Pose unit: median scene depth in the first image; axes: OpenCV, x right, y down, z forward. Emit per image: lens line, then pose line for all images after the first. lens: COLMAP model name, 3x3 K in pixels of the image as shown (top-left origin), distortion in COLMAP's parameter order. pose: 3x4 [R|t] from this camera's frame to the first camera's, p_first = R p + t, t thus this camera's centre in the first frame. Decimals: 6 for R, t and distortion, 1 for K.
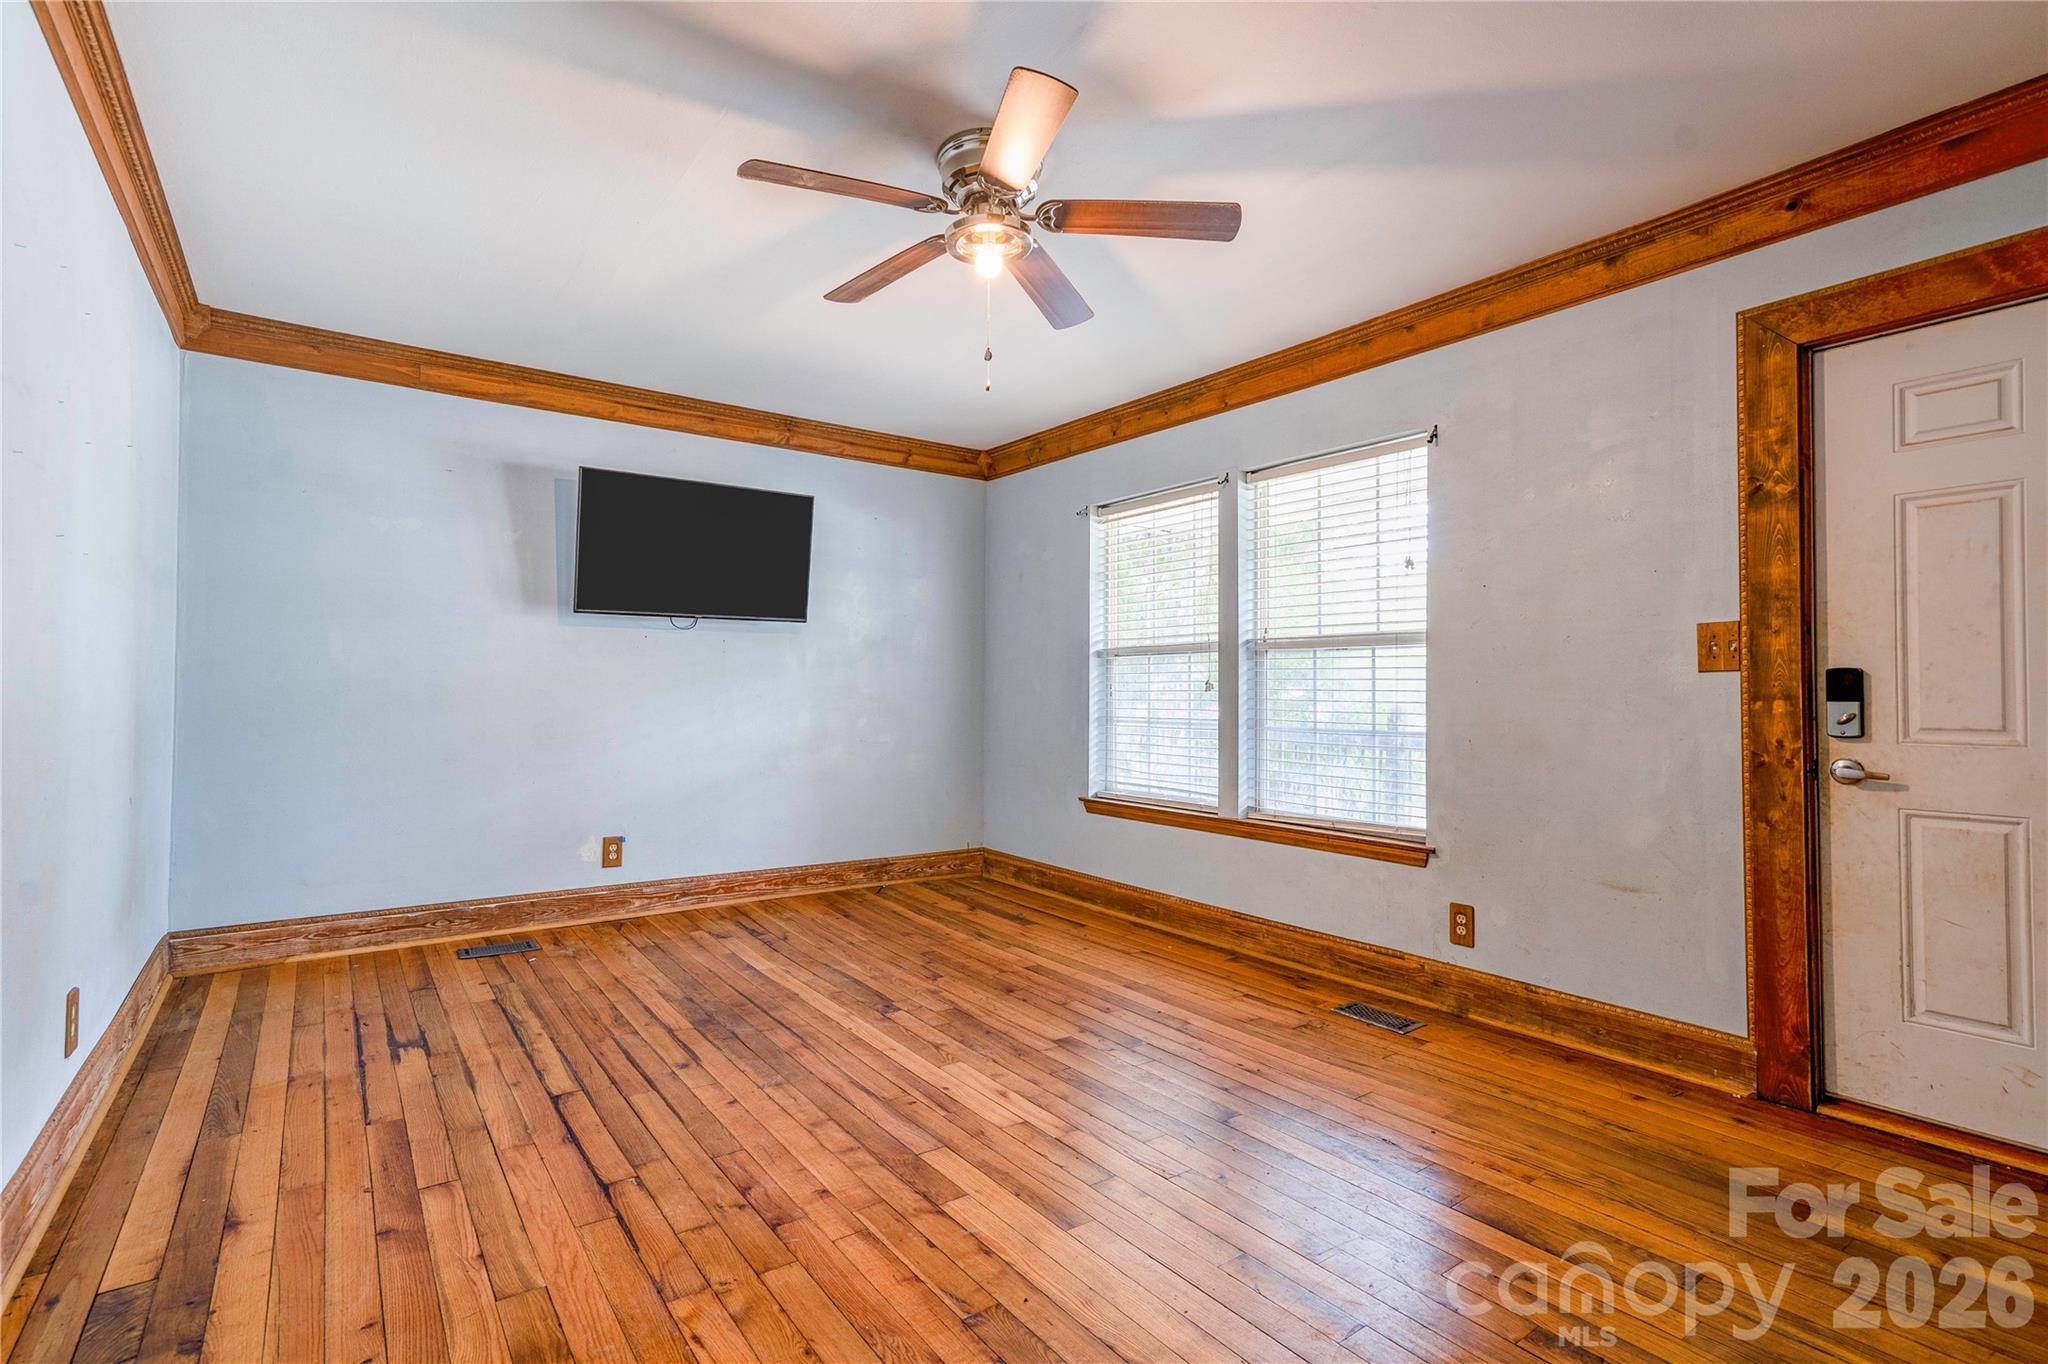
lens RADIAL K [[940.1, 0, 1016.1], [0, 940.1, 676.5], [0, 0, 1]] dist [-0.008595, 0.016277]
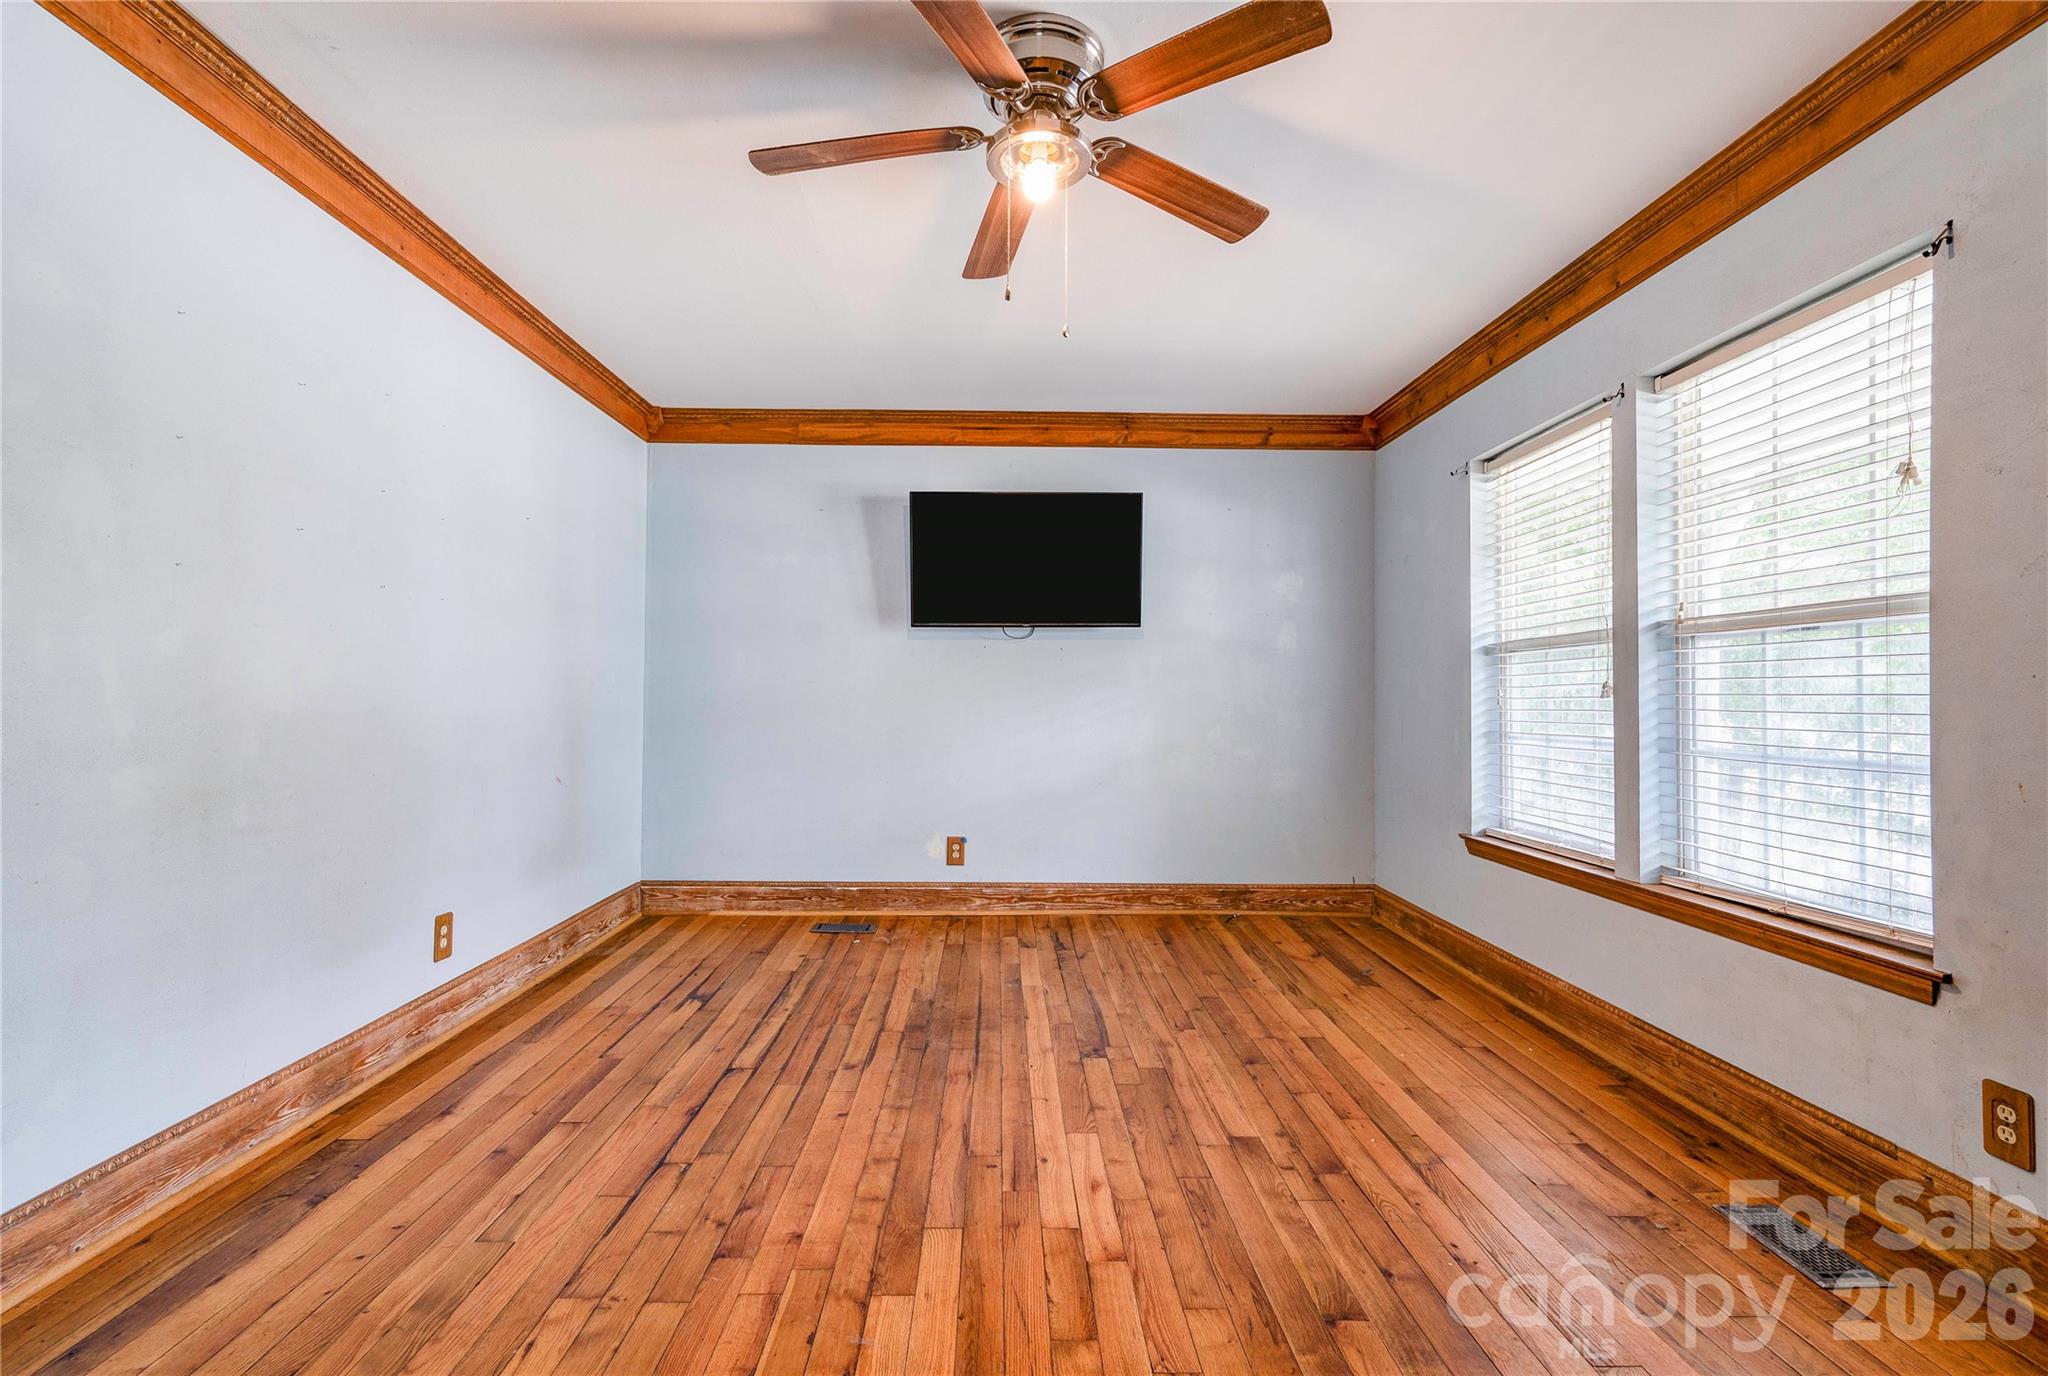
lens RADIAL K [[937.1, 0, 1026.5], [0, 937.1, 683.6], [0, 0, 1]] dist [-0.007653, 0.014751]
pose [[0.826559, -0.011707, -0.562729, 0.257647], [0.009235, 0.999931, -0.007237, 0.006555], [0.562775, 0.000785, 0.826610, 0.184978]]
